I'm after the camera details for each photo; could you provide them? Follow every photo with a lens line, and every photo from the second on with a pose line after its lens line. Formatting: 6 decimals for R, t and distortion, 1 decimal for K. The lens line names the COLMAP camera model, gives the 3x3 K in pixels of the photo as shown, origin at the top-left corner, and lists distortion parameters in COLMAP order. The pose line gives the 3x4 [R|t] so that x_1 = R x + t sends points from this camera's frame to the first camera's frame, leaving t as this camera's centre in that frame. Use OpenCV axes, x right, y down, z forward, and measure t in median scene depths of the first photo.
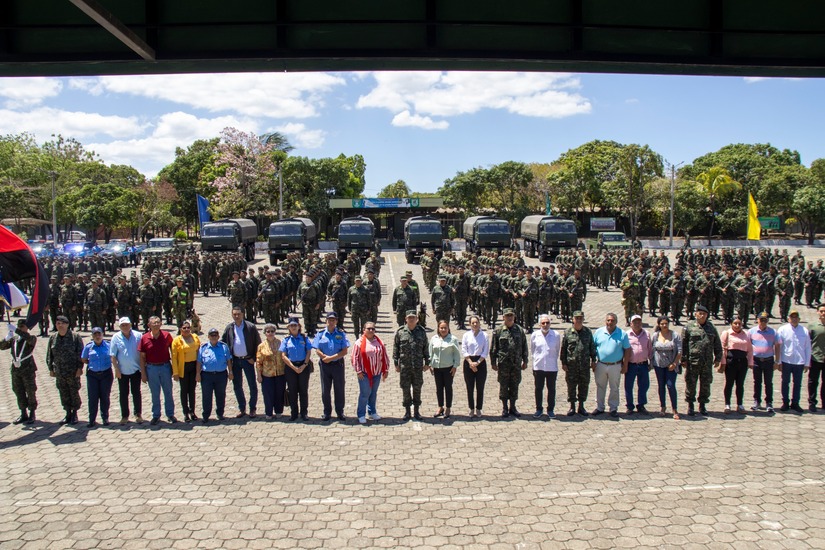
lens RADIAL K [[699.0, 0, 412.5], [0, 699.0, 275.0], [0, 0, 1]] dist [-0.168300, 0.157885]
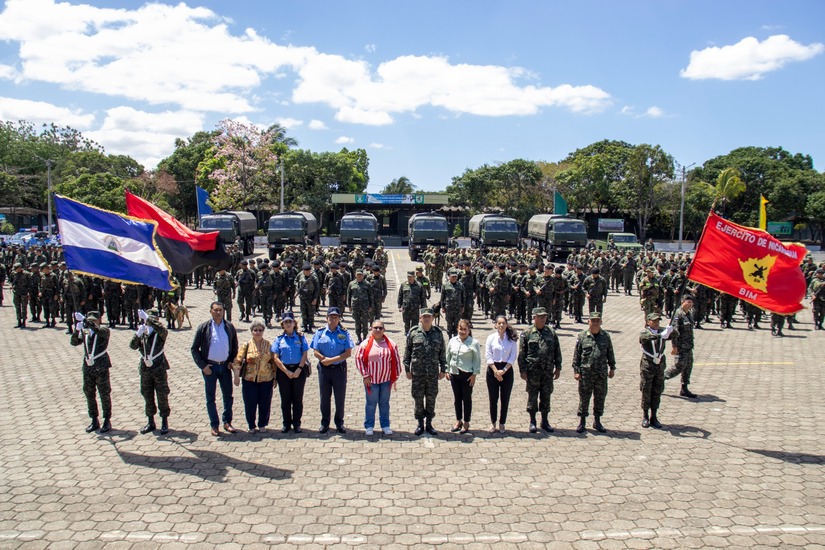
lens RADIAL K [[699.0, 0, 412.5], [0, 699.0, 275.0], [0, 0, 1]] dist [-0.168300, 0.157885]
pose [[0.999797, 0.020127, -0.001196, -0.016192], [-0.020126, 0.999797, 0.000585, 0.010110], [0.001208, -0.000561, 0.999999, 0.134704]]
